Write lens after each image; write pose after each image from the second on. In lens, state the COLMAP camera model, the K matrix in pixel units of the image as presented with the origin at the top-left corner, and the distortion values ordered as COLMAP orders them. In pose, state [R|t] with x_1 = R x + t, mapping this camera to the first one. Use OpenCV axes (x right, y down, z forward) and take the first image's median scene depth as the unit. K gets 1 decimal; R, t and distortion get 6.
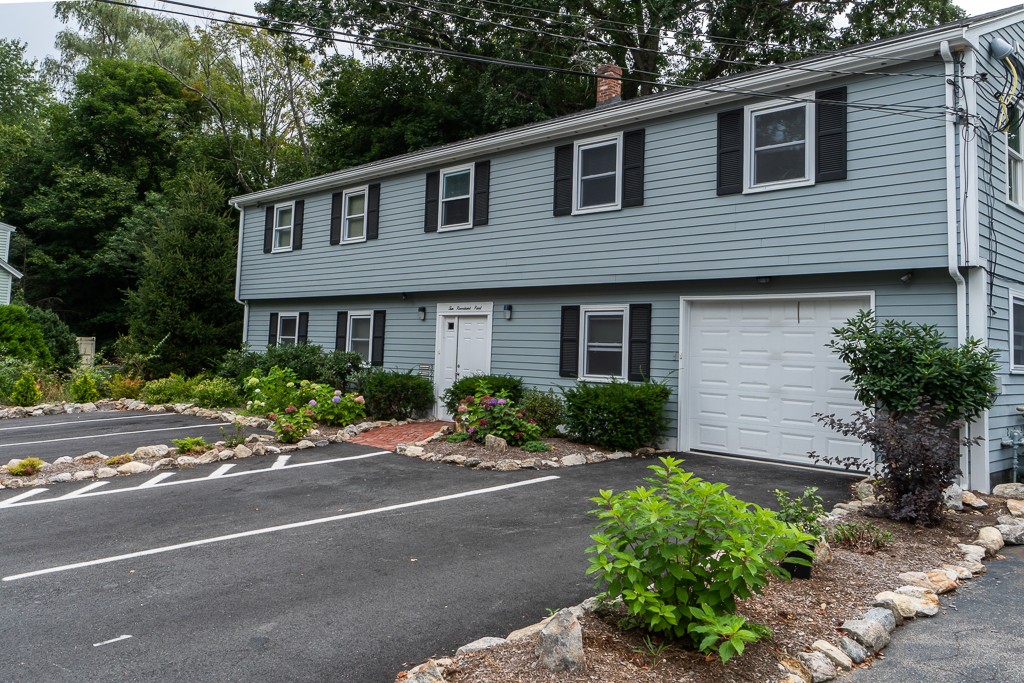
lens RADIAL K [[787.8, 0, 502.3], [0, 787.8, 339.7], [0, 0, 1]] dist [0.004376, 0.002256]
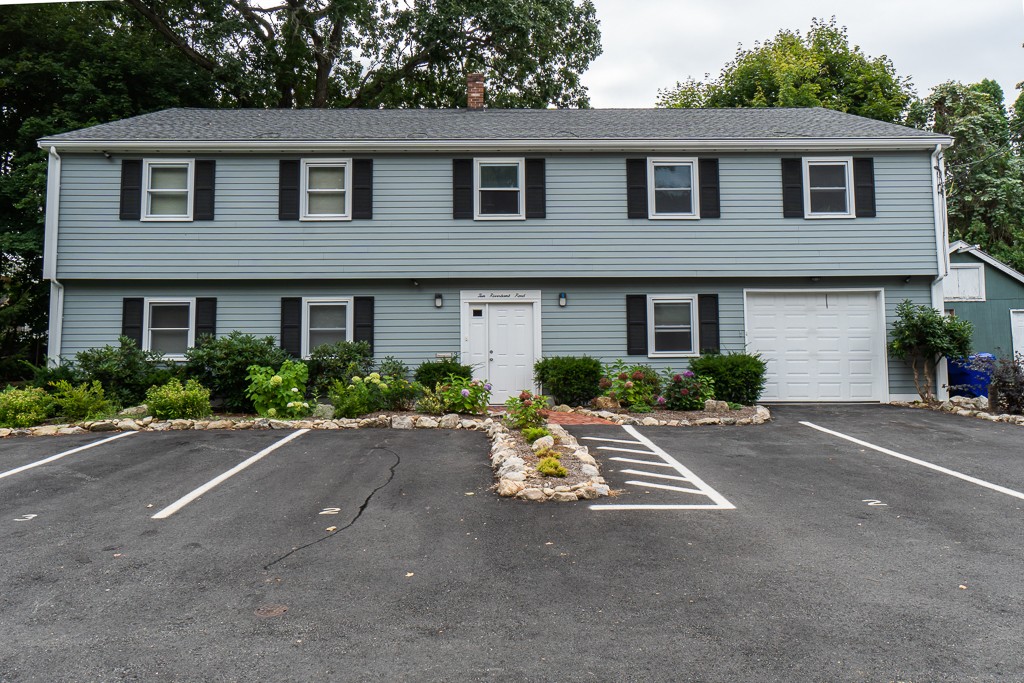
lens RADIAL K [[516.8, 0, 509.9], [0, 516.8, 315.5], [0, 0, 1]] dist [0.003742, 0.000811]
pose [[0.707435, -0.009125, 0.706720, -0.513504], [0.019482, 0.999788, -0.006592, -0.008991], [-0.706510, 0.018432, 0.707463, 0.498977]]
